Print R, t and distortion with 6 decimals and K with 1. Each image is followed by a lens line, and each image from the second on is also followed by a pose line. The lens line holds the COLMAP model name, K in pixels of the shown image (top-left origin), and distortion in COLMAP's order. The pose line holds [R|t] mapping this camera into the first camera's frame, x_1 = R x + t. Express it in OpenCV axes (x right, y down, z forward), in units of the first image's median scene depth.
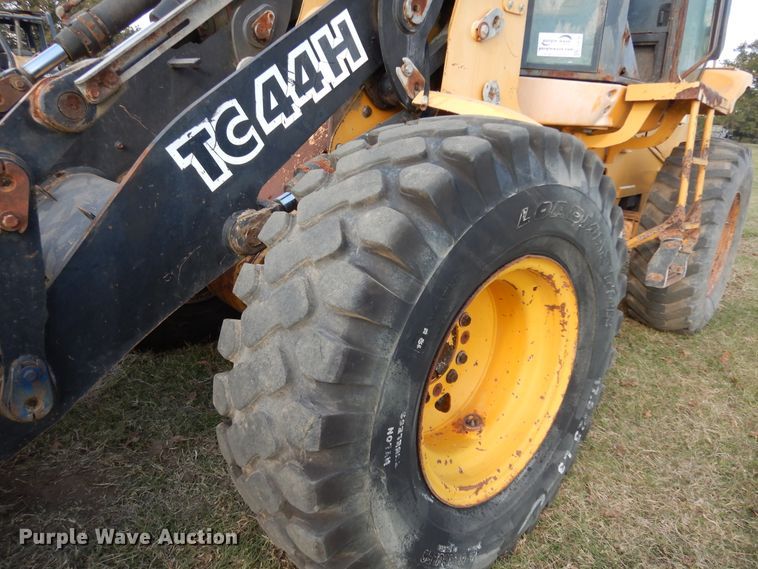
lens RADIAL K [[549.2, 0, 379.0], [0, 549.2, 284.5], [0, 0, 1]] dist [0.005480, -0.006011]
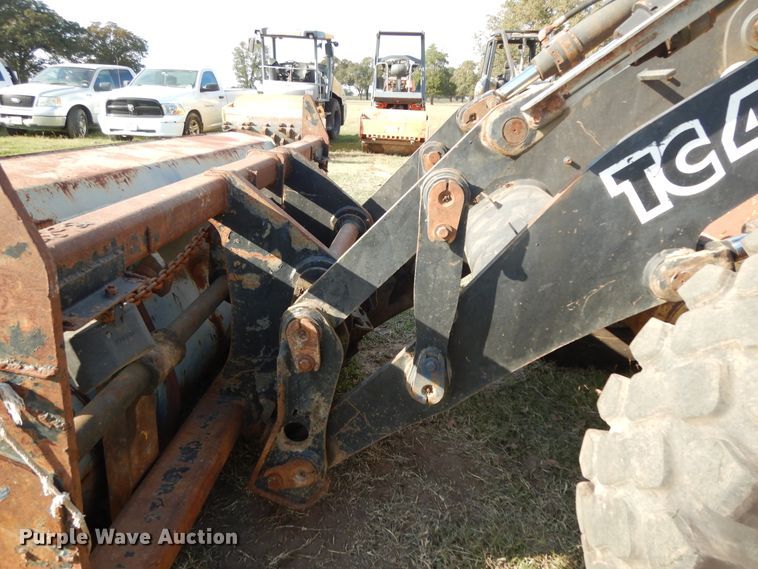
lens RADIAL K [[544.0, 0, 367.0], [0, 544.0, 279.2], [0, 0, 1]] dist [-0.000505, 0.000256]
pose [[0.690807, 0.196748, -0.695756, 0.016515], [-0.206463, 0.975877, 0.070967, -0.050444], [0.692935, 0.094623, 0.714764, 0.072439]]
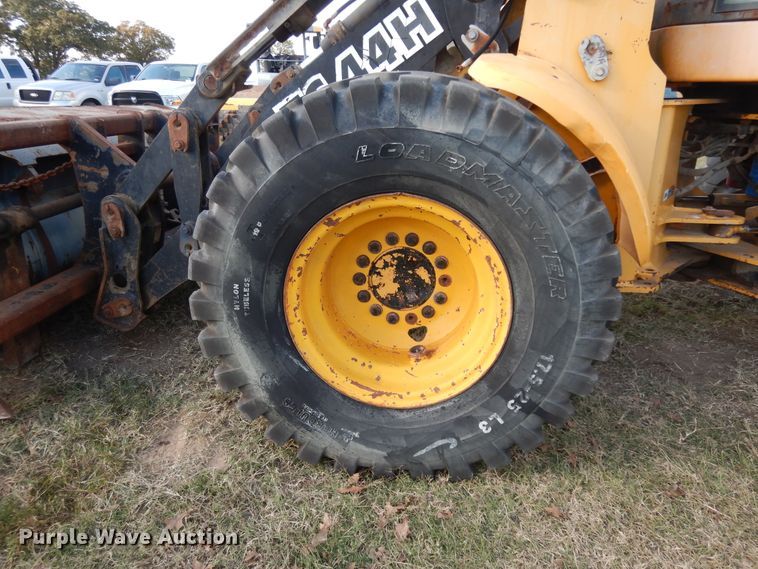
lens RADIAL K [[541.6, 0, 374.9], [0, 541.6, 285.0], [0, 0, 1]] dist [0.006138, 0.004071]
pose [[0.658877, 0.208099, -0.722894, 0.924657], [-0.196634, 0.975208, 0.101512, 0.025315], [0.726097, 0.075262, 0.683461, 0.178657]]
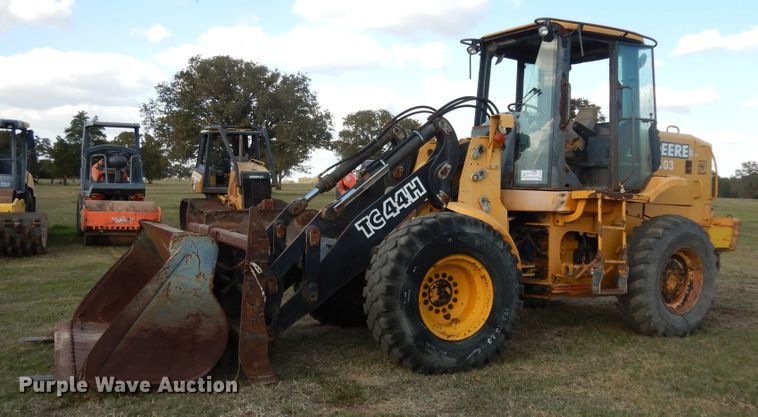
lens RADIAL K [[765.0, 0, 379.0], [0, 765.0, 208.5], [0, 0, 1]] dist [-0.122809, 0.003608]
pose [[0.950234, -0.029762, -0.310111, 1.041250], [-0.057936, 0.961180, -0.269772, 0.788167], [0.306102, 0.274313, 0.911622, -2.799514]]
